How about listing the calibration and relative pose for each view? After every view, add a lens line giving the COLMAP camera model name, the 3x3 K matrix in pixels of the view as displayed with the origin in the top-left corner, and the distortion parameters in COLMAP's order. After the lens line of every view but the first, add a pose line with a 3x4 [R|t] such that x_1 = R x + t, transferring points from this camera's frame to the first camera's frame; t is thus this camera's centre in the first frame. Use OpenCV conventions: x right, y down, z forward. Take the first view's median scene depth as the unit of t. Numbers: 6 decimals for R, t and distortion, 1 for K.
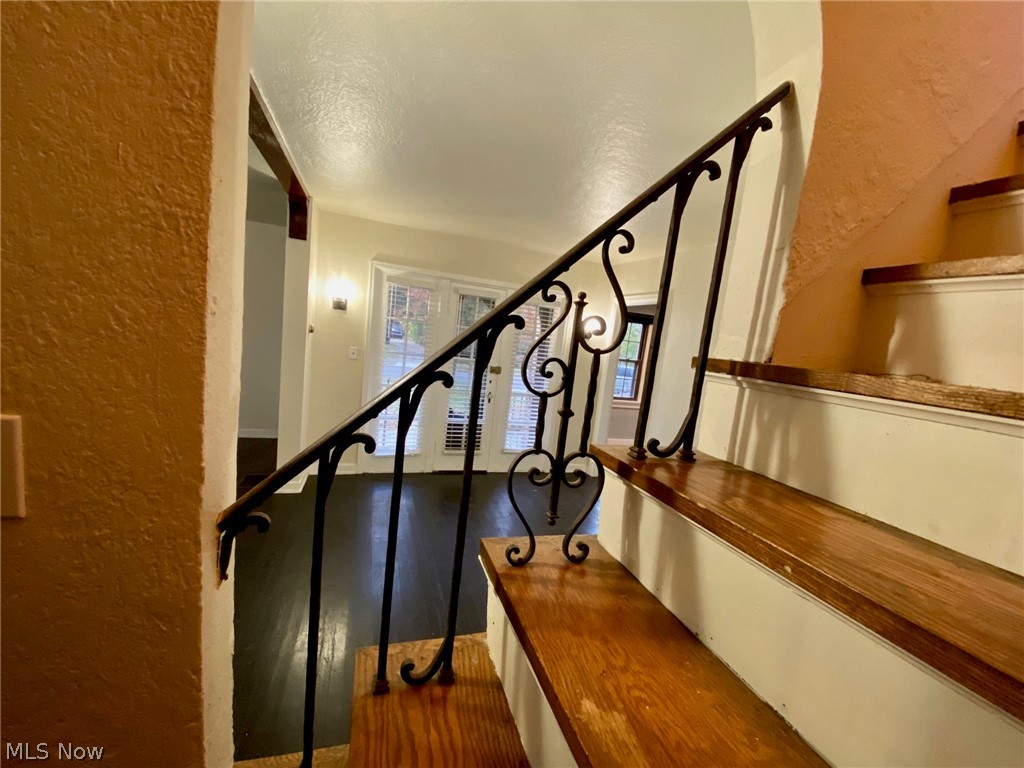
lens RADIAL K [[414.4, 0, 516.7], [0, 414.4, 391.1], [0, 0, 1]] dist [0.001882, -0.011788]
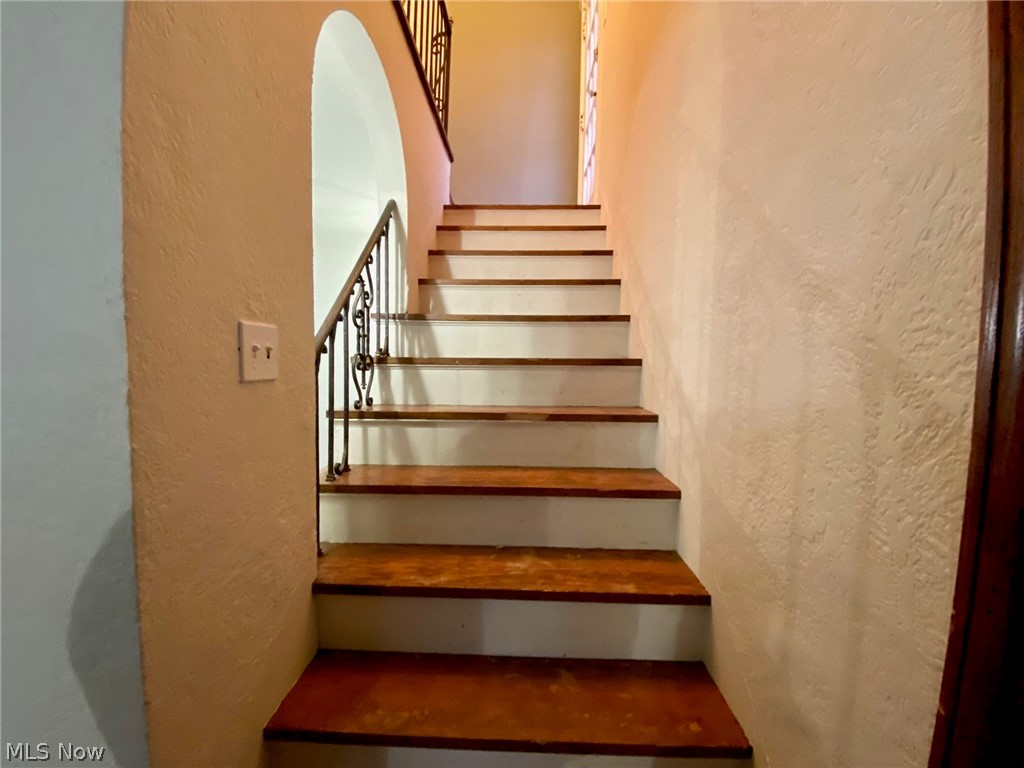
lens RADIAL K [[420.9, 0, 508.3], [0, 420.9, 386.0], [0, 0, 1]] dist [-0.000423, -0.000010]
pose [[0.355828, -0.159190, 0.920894, -0.289422], [0.145448, 0.982812, 0.113693, 0.029598], [-0.923164, 0.093487, 0.372865, -0.088954]]
